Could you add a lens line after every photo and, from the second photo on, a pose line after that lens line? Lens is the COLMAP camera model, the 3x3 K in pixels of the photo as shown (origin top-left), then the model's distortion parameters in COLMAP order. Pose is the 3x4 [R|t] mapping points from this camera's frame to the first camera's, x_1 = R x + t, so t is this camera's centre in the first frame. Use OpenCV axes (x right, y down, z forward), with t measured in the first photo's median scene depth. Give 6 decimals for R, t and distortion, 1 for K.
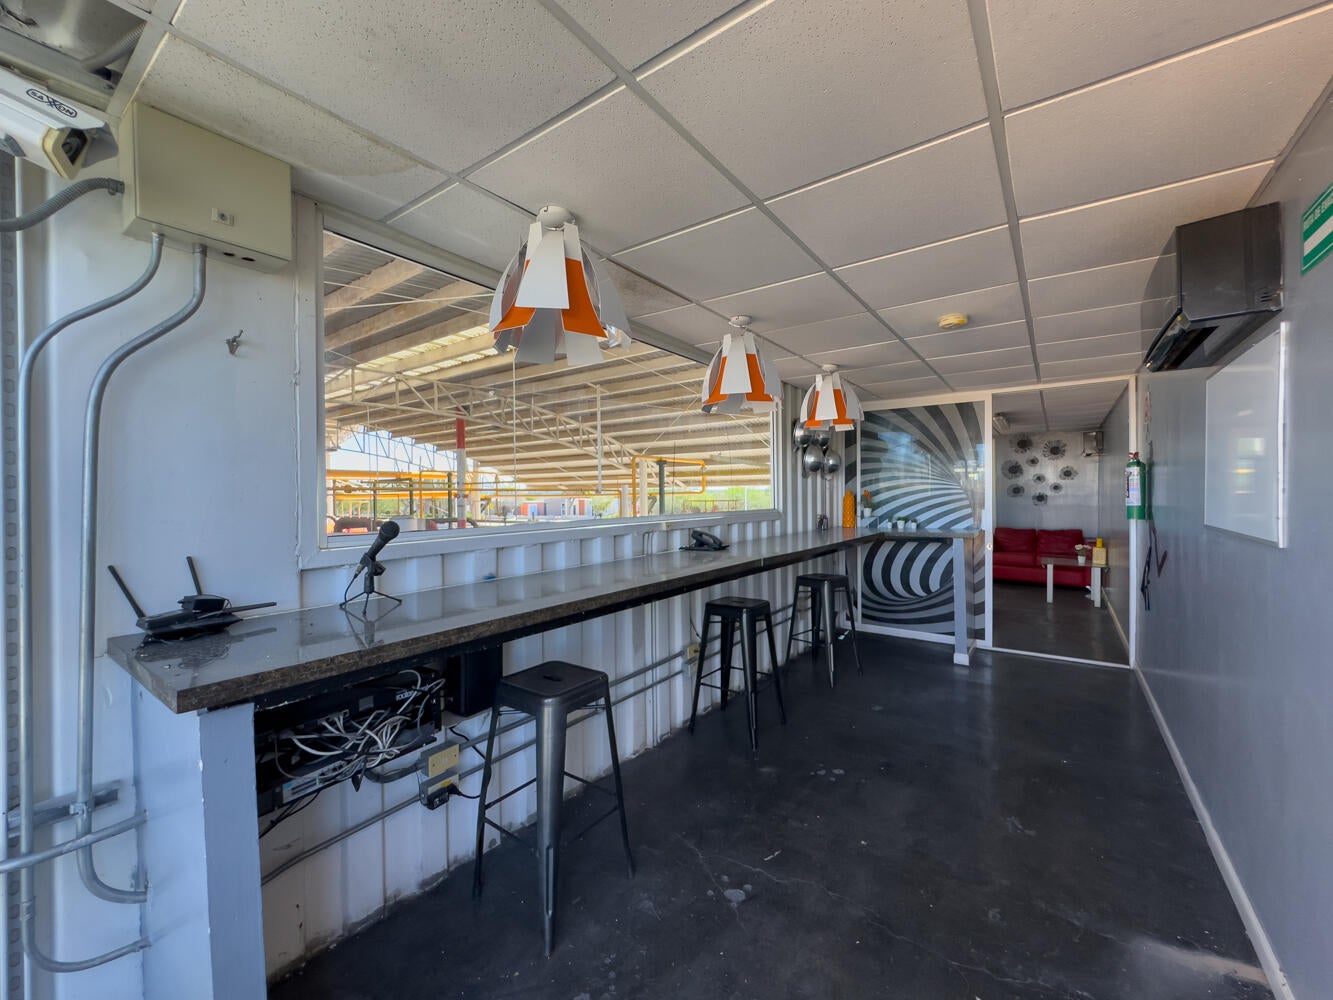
lens RADIAL K [[540.2, 0, 667.0], [0, 540.2, 492.5], [0, 0, 1]] dist [0.001905, 0.000522]
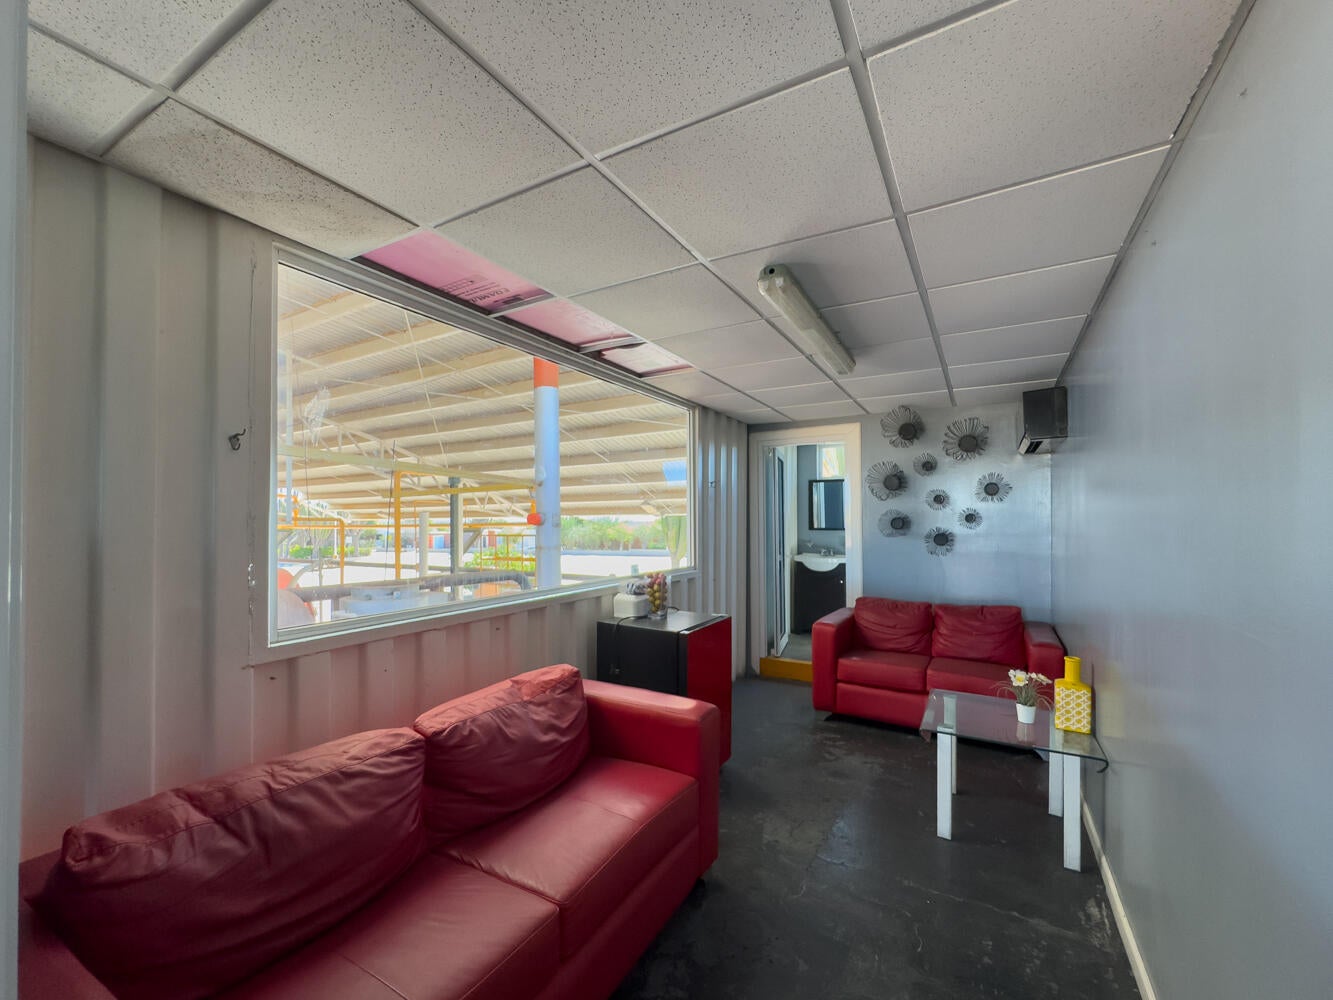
lens RADIAL K [[540.2, 0, 668.6], [0, 540.2, 513.5], [0, 0, 1]] dist [0.001905, 0.000522]
pose [[0.996171, 0.003407, 0.087361, 0.399508], [-0.001836, 0.999835, -0.018062, -0.003269], [-0.087408, 0.017833, 0.996013, 0.529736]]
